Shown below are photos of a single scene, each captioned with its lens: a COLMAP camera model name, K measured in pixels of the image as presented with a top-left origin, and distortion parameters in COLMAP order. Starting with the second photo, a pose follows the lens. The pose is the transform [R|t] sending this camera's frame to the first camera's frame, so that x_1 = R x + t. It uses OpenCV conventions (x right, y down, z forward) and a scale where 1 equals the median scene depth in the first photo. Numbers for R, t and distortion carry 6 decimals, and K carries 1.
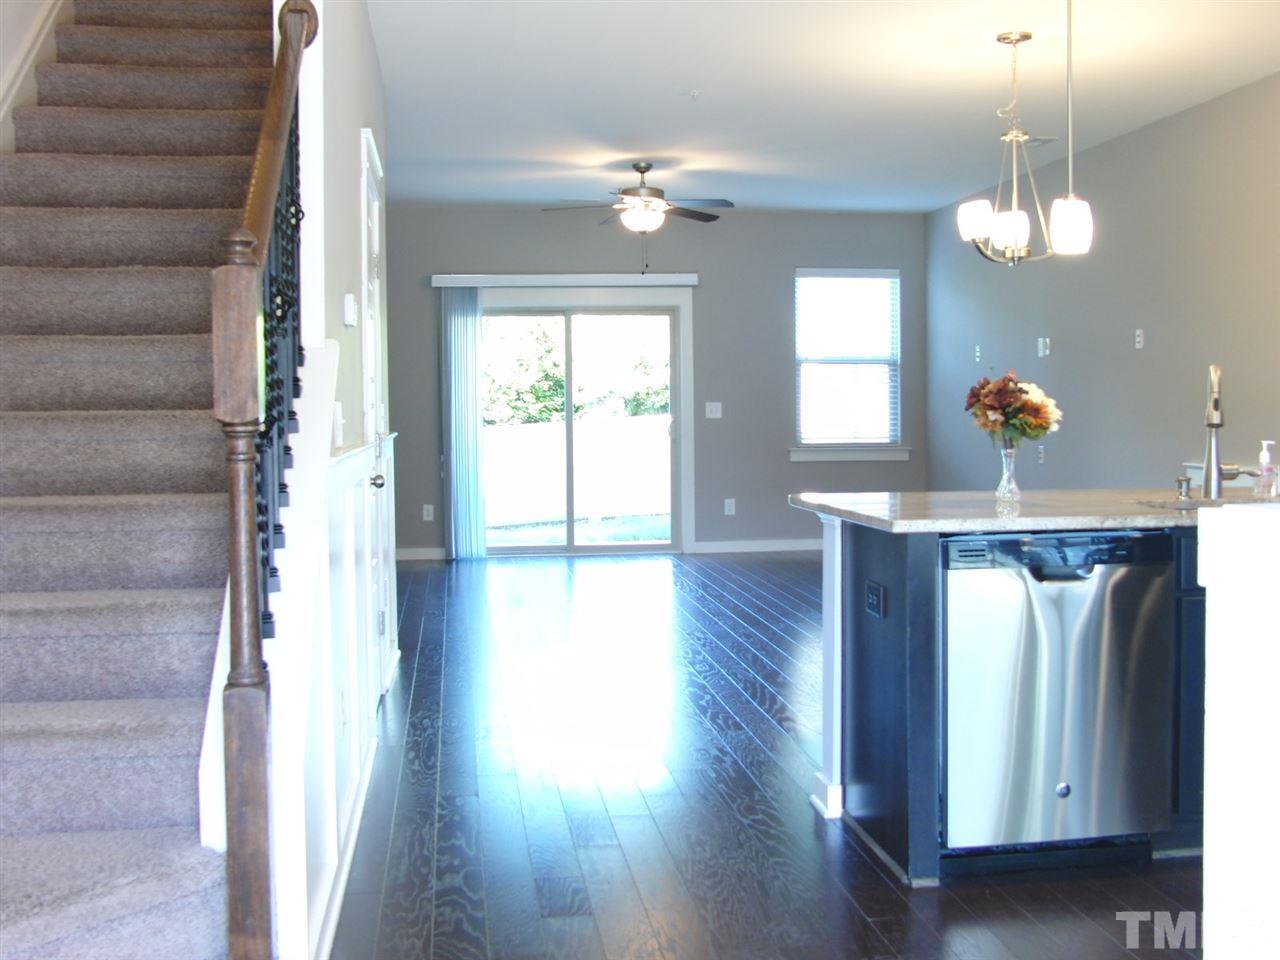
lens RADIAL K [[1351.1, 0, 647.0], [0, 1351.1, 459.3], [0, 0, 1]] dist [-0.116024, 0.164840]
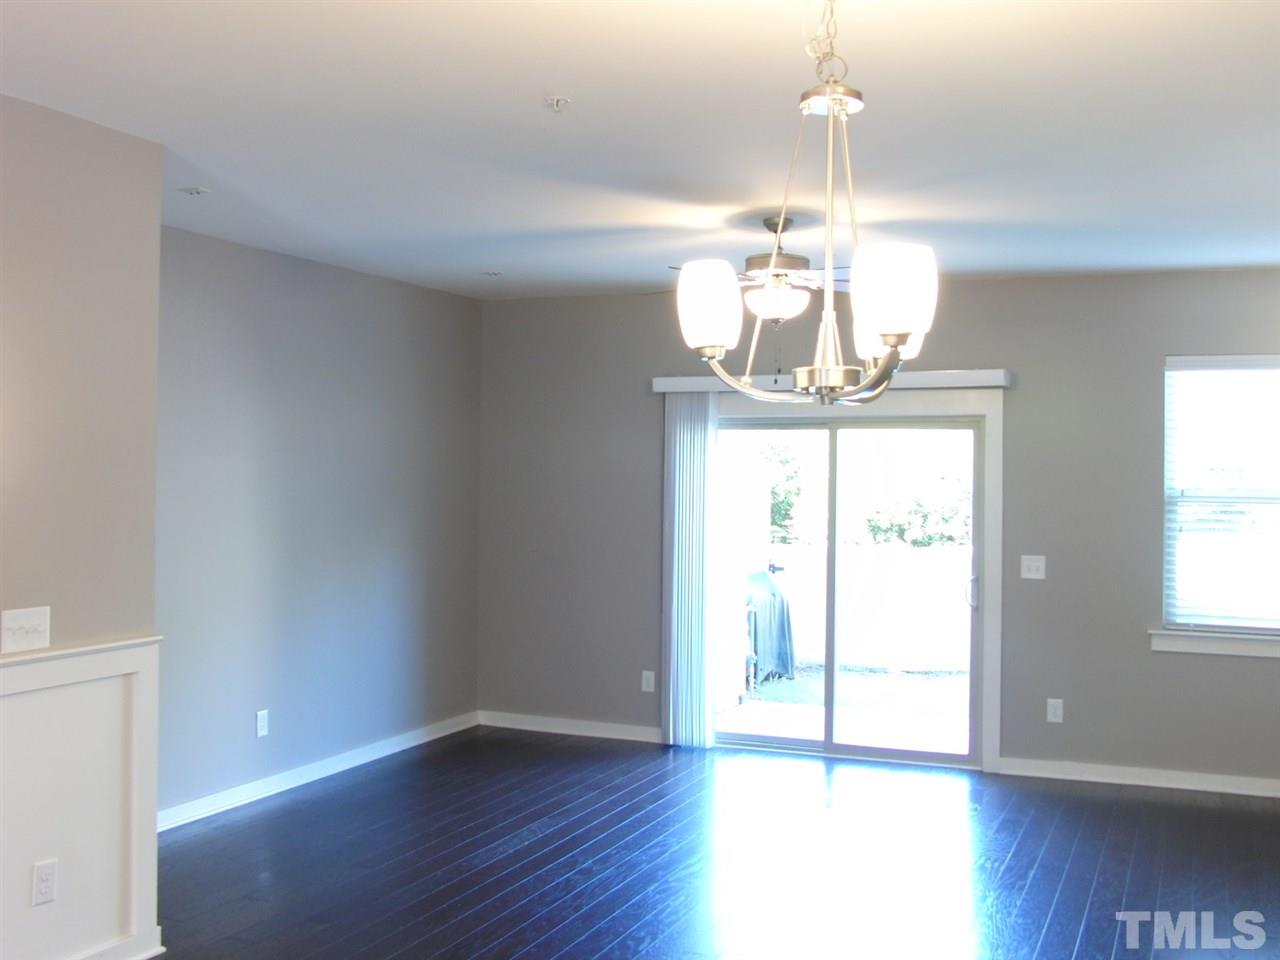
lens RADIAL K [[1351.1, 0, 647.0], [0, 1351.1, 459.3], [0, 0, 1]] dist [-0.116024, 0.164840]
pose [[0.861038, 0.014319, -0.508339, 0.226056], [-0.039560, 0.998460, -0.038883, -0.057150], [0.507000, 0.053589, 0.860279, 0.316623]]
